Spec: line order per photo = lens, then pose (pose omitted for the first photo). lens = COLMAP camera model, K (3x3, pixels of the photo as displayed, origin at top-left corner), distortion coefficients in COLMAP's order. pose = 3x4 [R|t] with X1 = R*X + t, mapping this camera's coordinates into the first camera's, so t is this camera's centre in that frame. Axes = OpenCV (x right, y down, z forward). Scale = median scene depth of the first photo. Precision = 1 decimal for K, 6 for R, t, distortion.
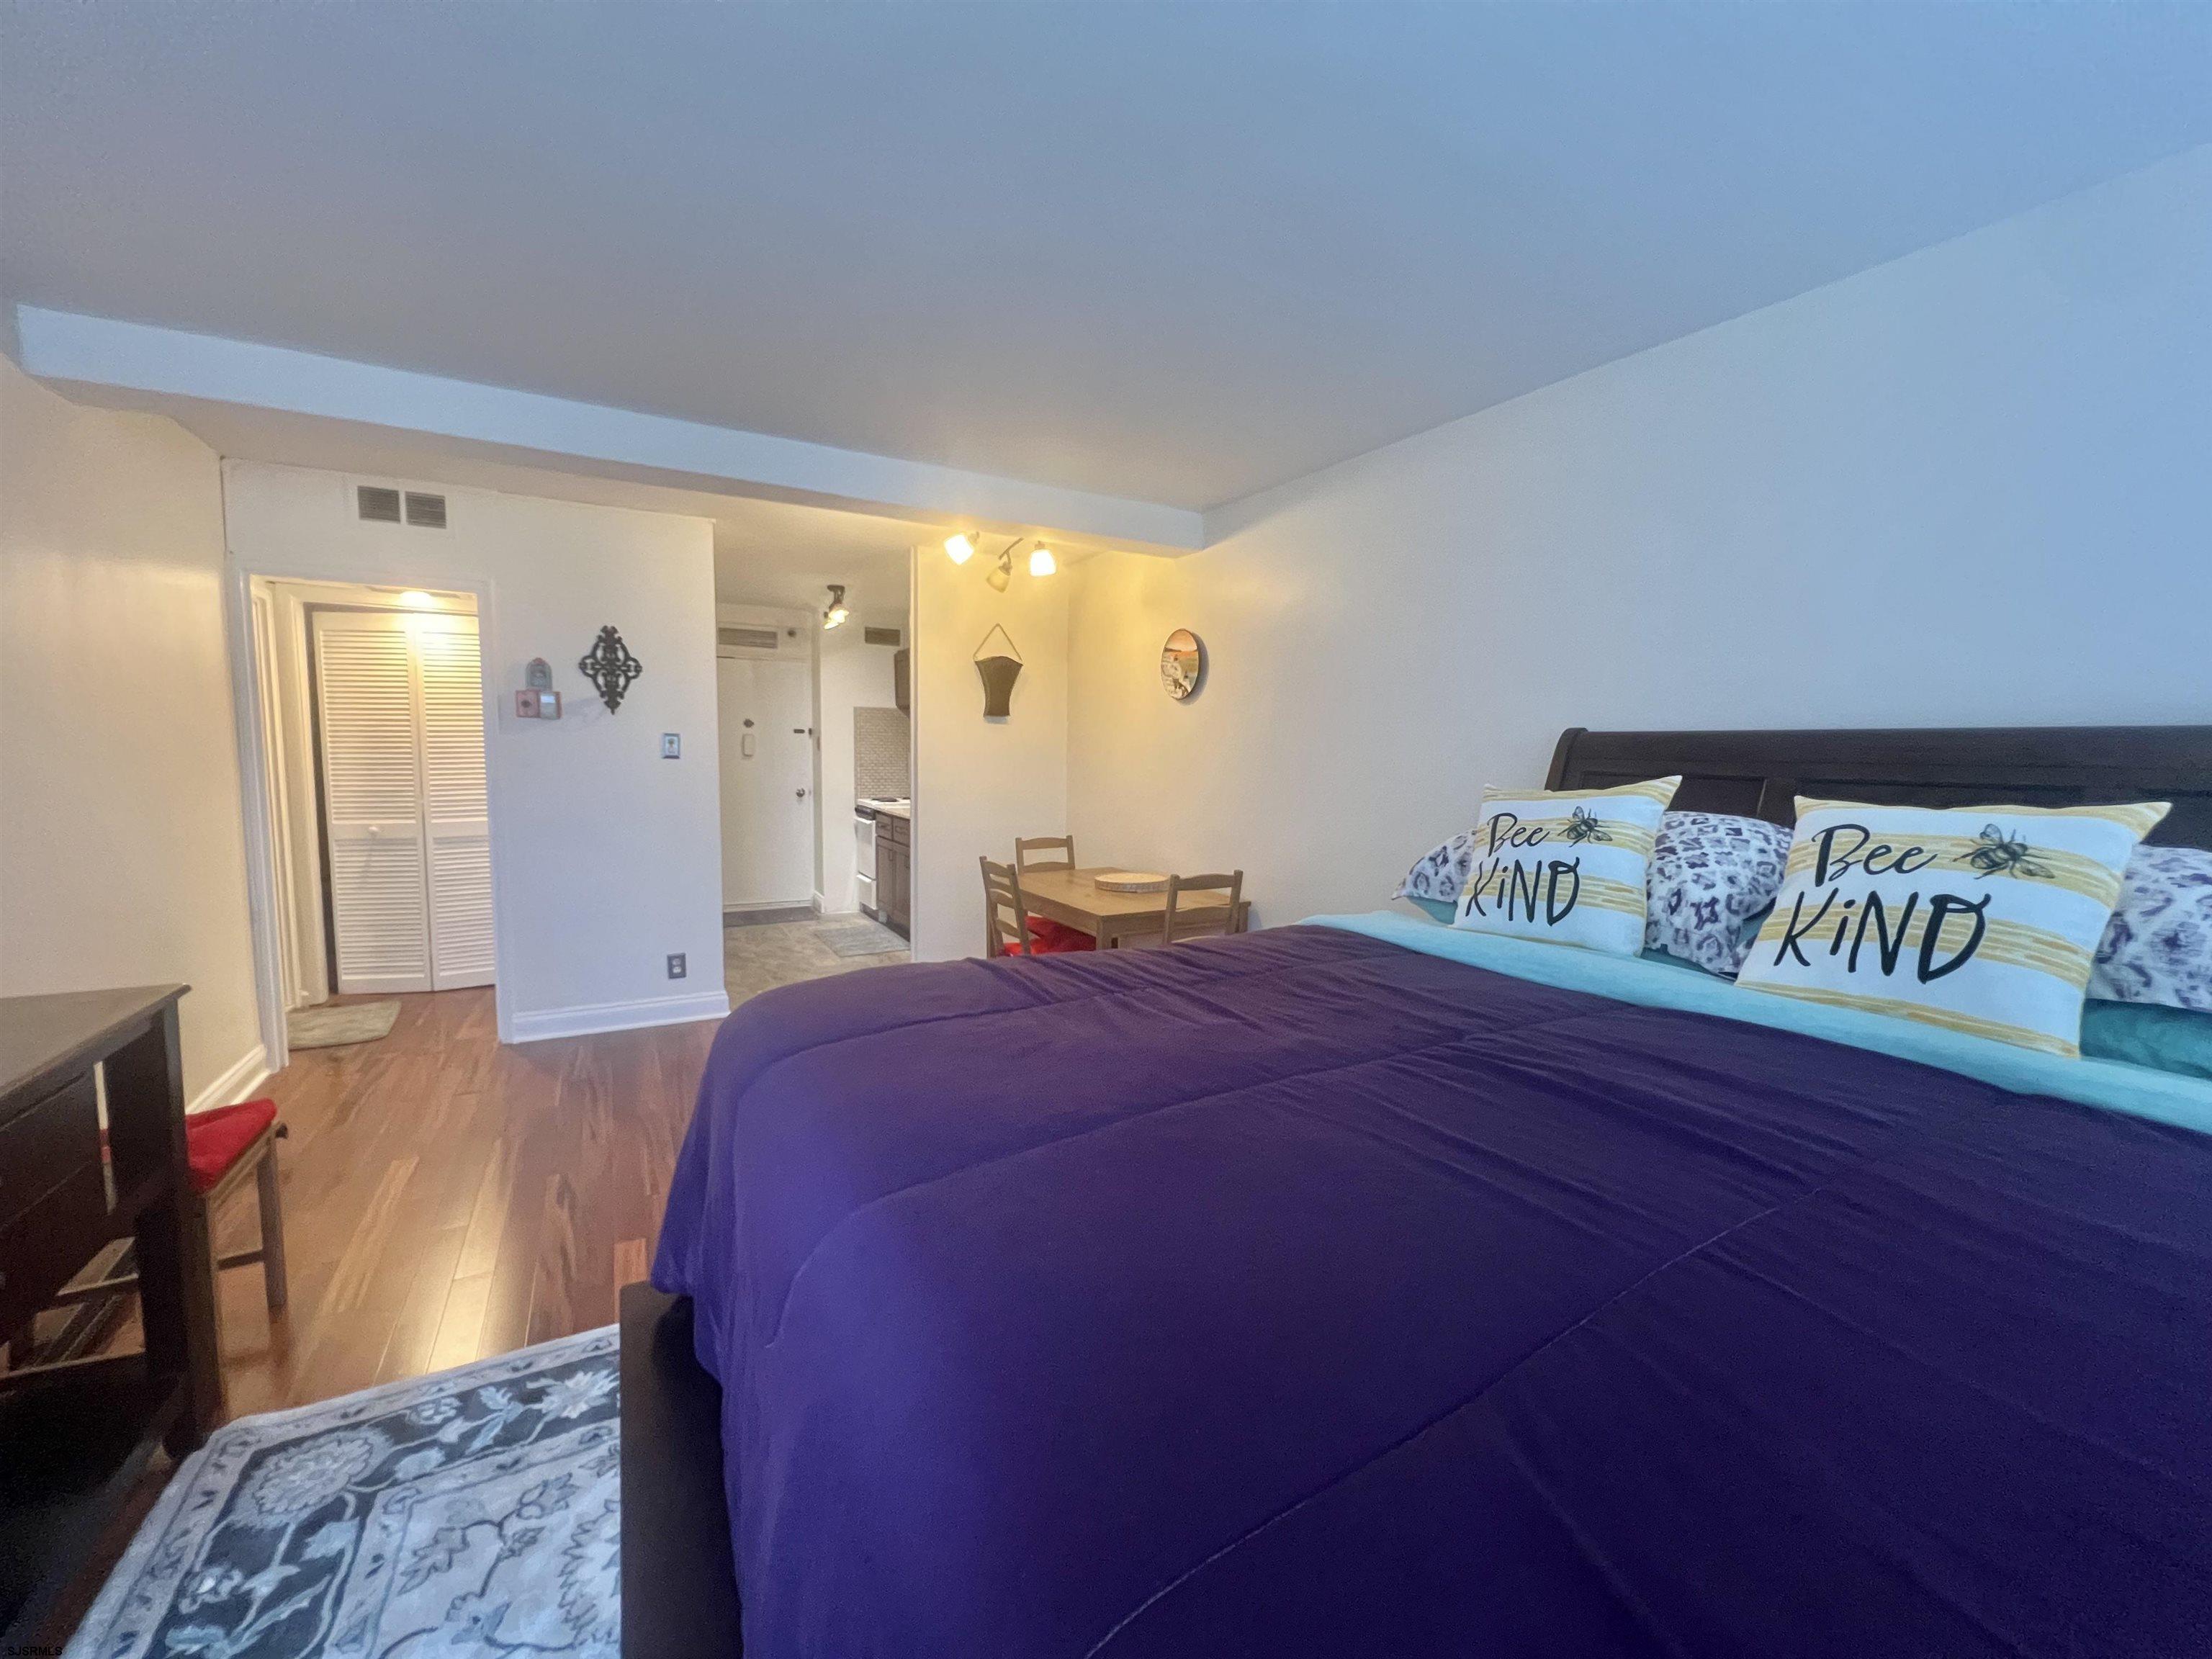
lens RADIAL K [[883.9, 0, 1109.5], [0, 883.9, 829.0], [0, 0, 1]] dist [-0.002022, 0.000676]
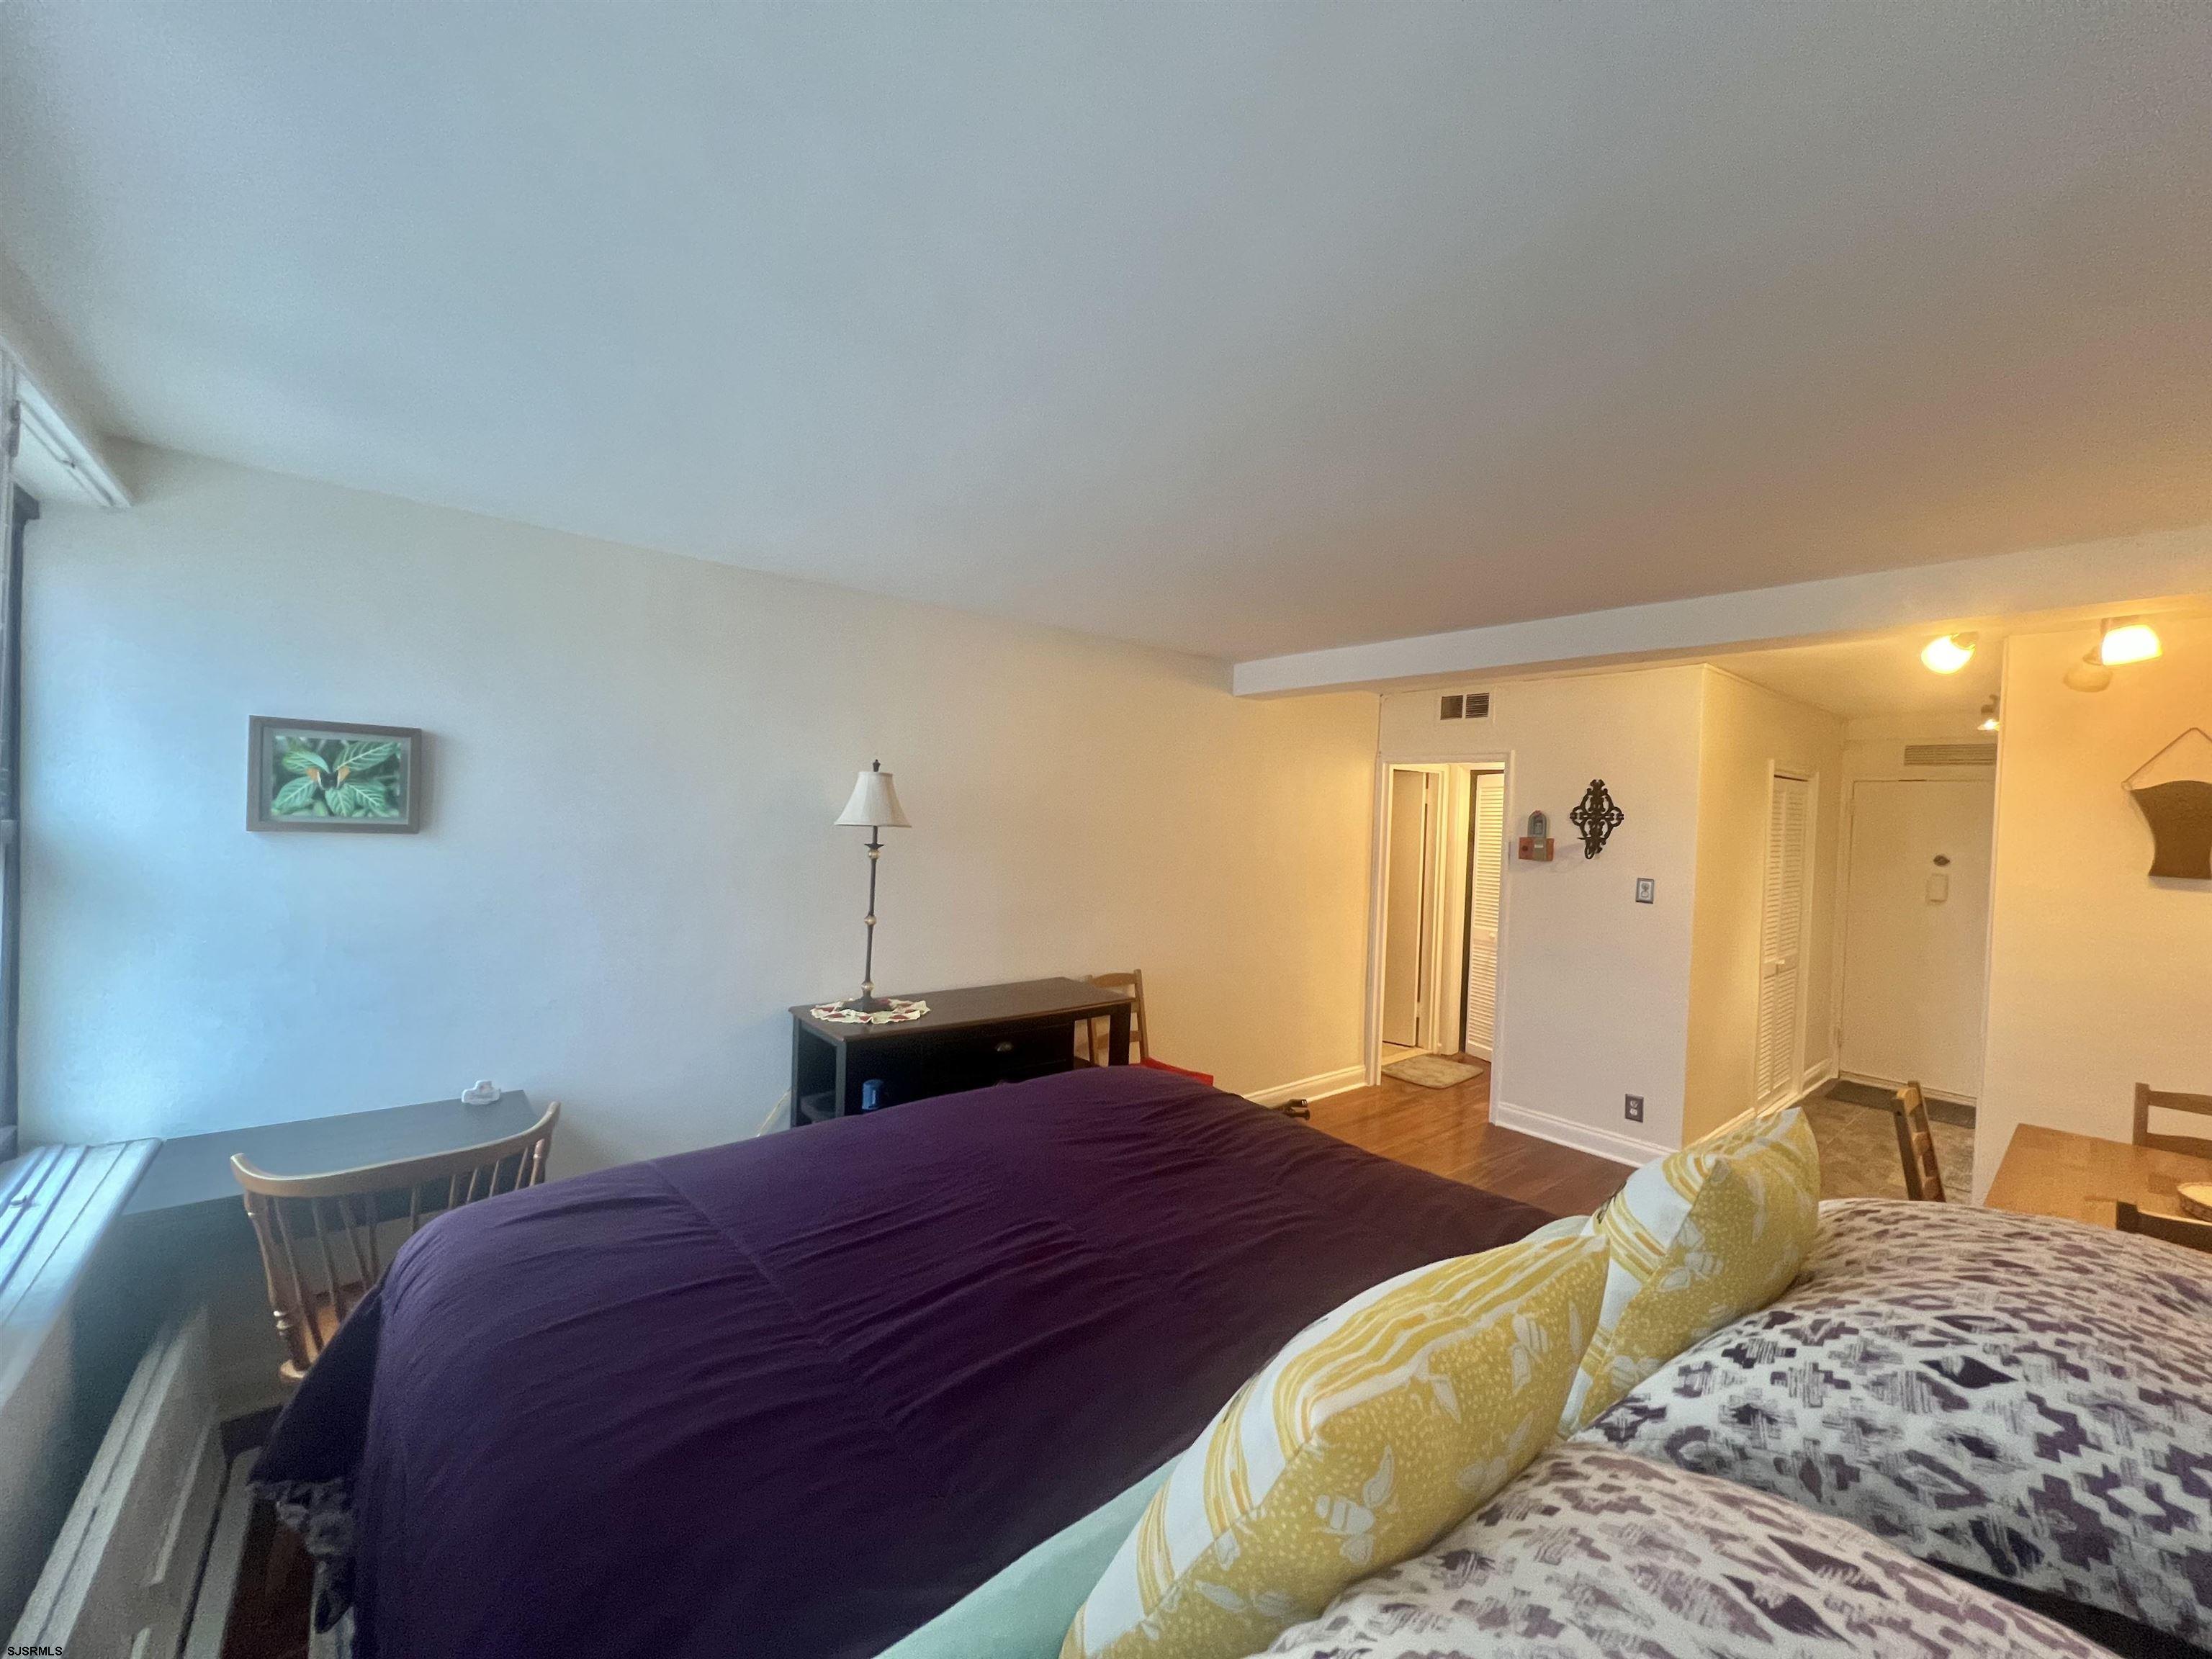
lens RADIAL K [[883.9, 0, 1107.5], [0, 883.9, 829.1], [0, 0, 1]] dist [-0.002022, 0.000676]
pose [[0.178266, 0.007905, -0.983951, 0.411173], [-0.124052, 0.992170, -0.014504, -0.074768], [0.976131, 0.124646, 0.177851, 0.205339]]
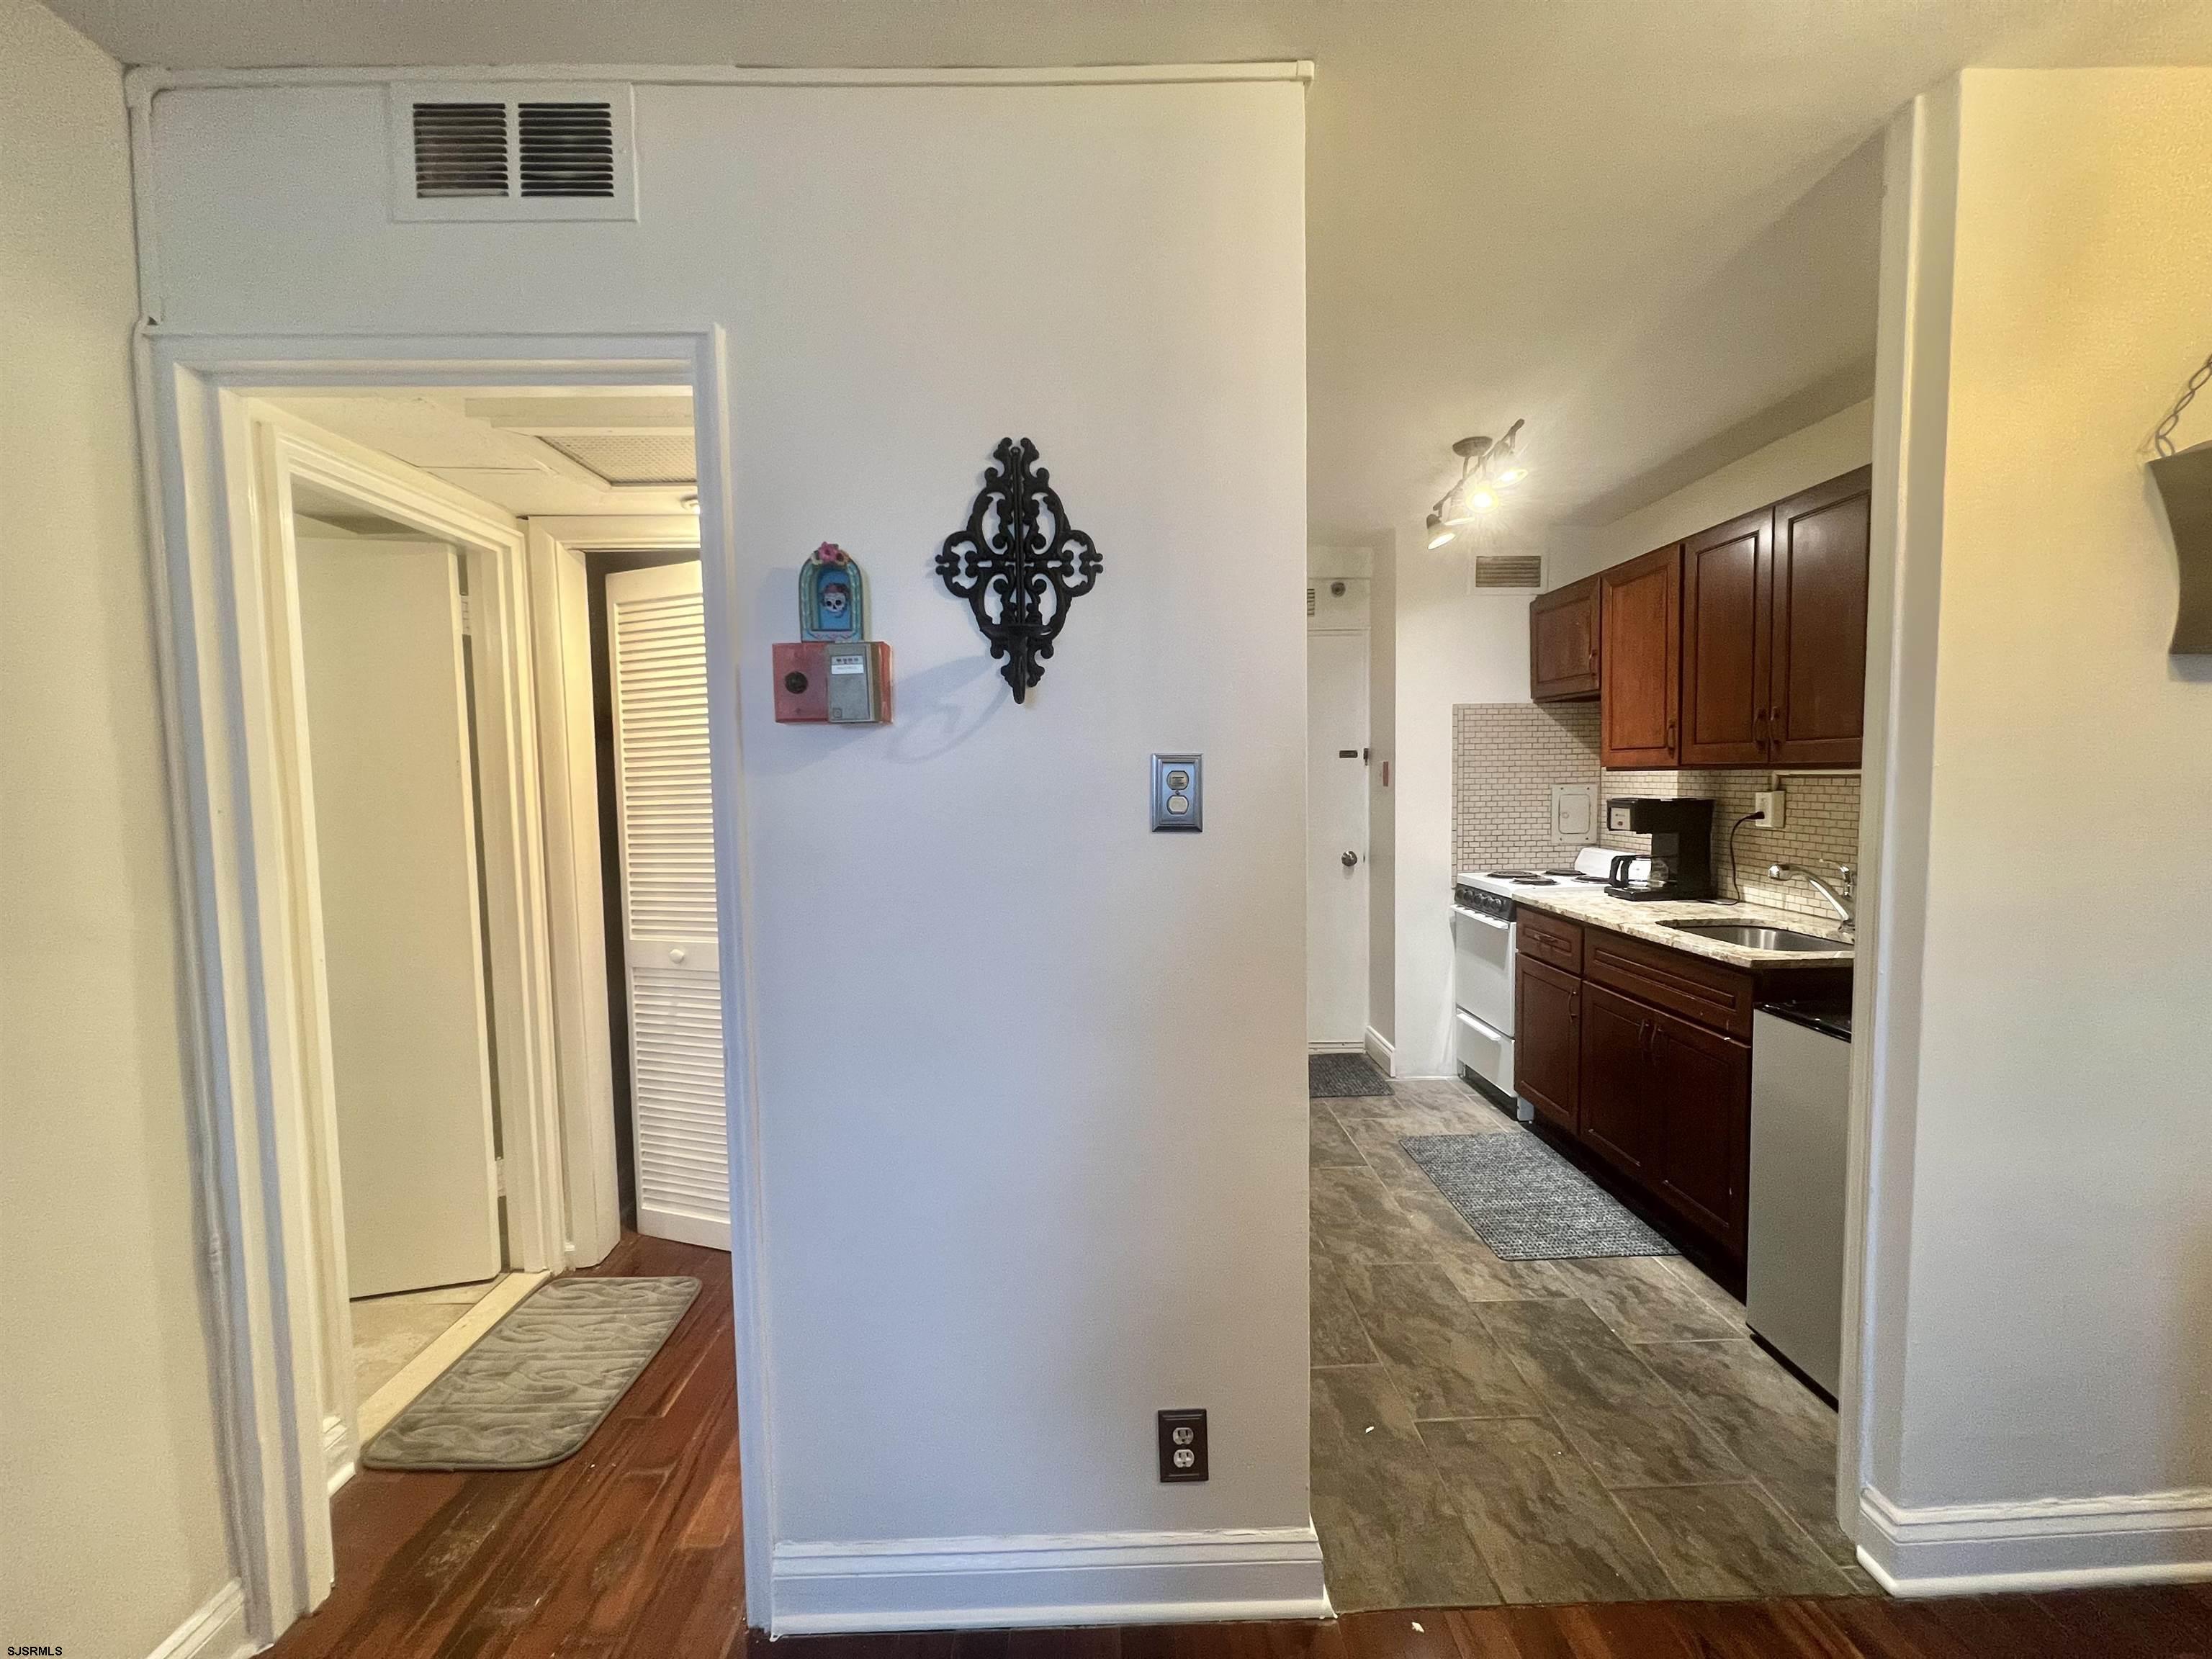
lens RADIAL K [[883.9, 0, 1107.8], [0, 883.9, 829.3], [0, 0, 1]] dist [-0.002022, 0.000676]
pose [[0.879263, -0.003106, -0.476326, -0.372365], [-0.012763, 0.999466, -0.030076, -0.072363], [0.476165, 0.032524, 0.878754, 0.718326]]
